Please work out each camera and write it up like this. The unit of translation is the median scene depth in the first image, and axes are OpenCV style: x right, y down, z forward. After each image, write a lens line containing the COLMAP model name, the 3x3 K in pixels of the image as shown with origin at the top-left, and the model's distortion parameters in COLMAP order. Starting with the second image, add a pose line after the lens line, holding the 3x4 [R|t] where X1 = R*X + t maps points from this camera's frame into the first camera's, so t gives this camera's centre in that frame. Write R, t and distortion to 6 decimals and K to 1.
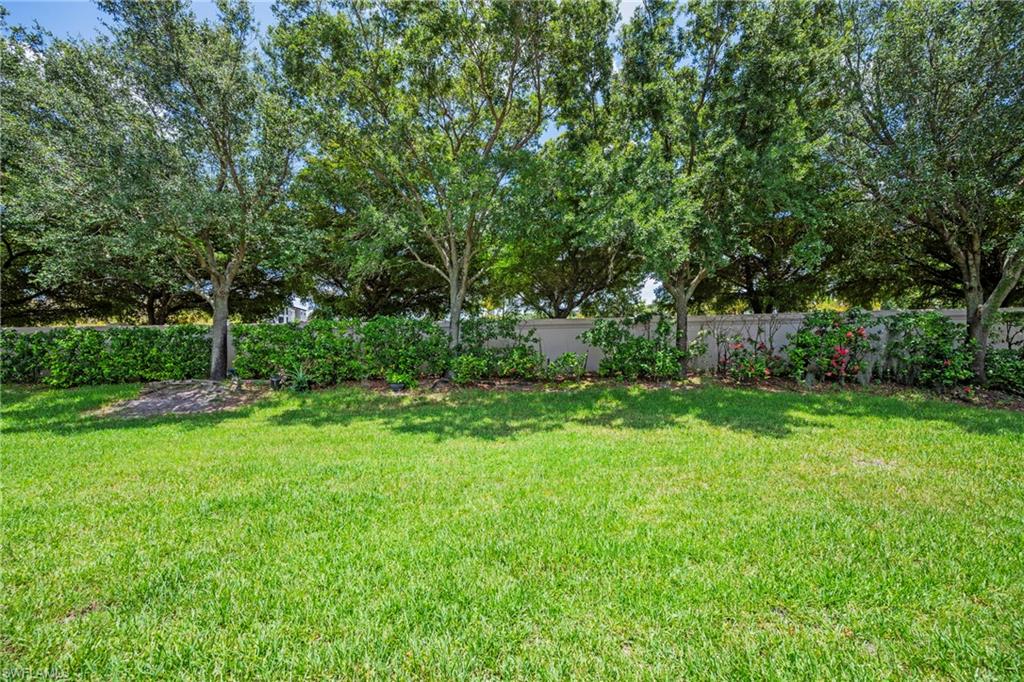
lens RADIAL K [[409.5, 0, 517.8], [0, 409.5, 350.4], [0, 0, 1]] dist [0.002251, 0.000385]
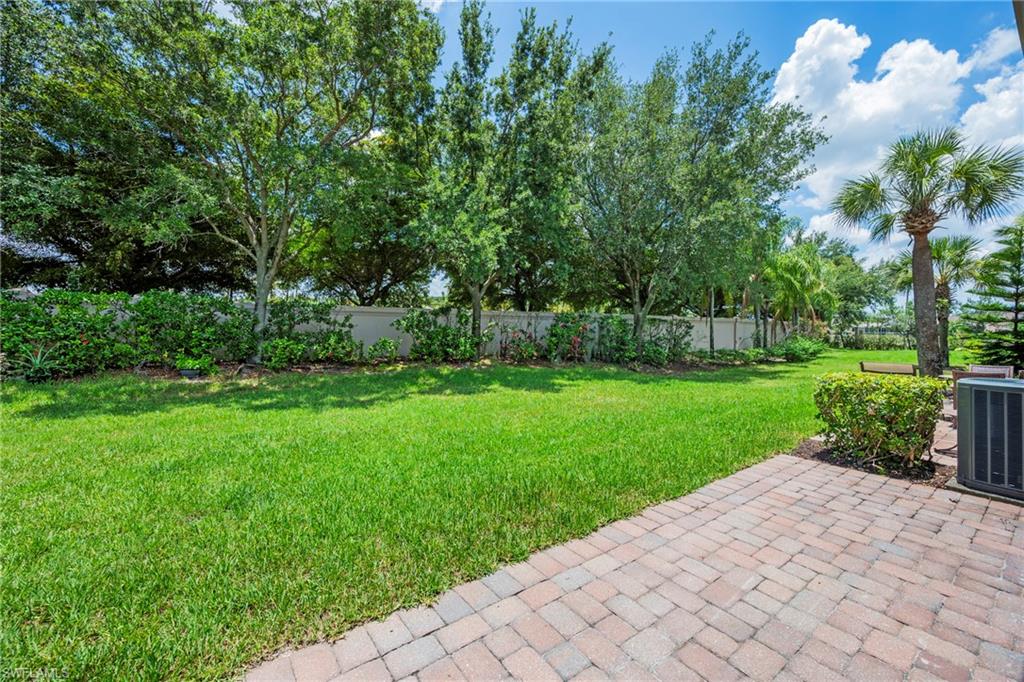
lens RADIAL K [[423.3, 0, 522.3], [0, 423.3, 330.4], [0, 0, 1]] dist [0.000806, -0.000011]
pose [[0.829579, 0.025979, 0.557785, -0.198834], [-0.009060, 0.999412, -0.033073, 0.018650], [-0.558316, 0.022383, 0.829326, -0.137777]]
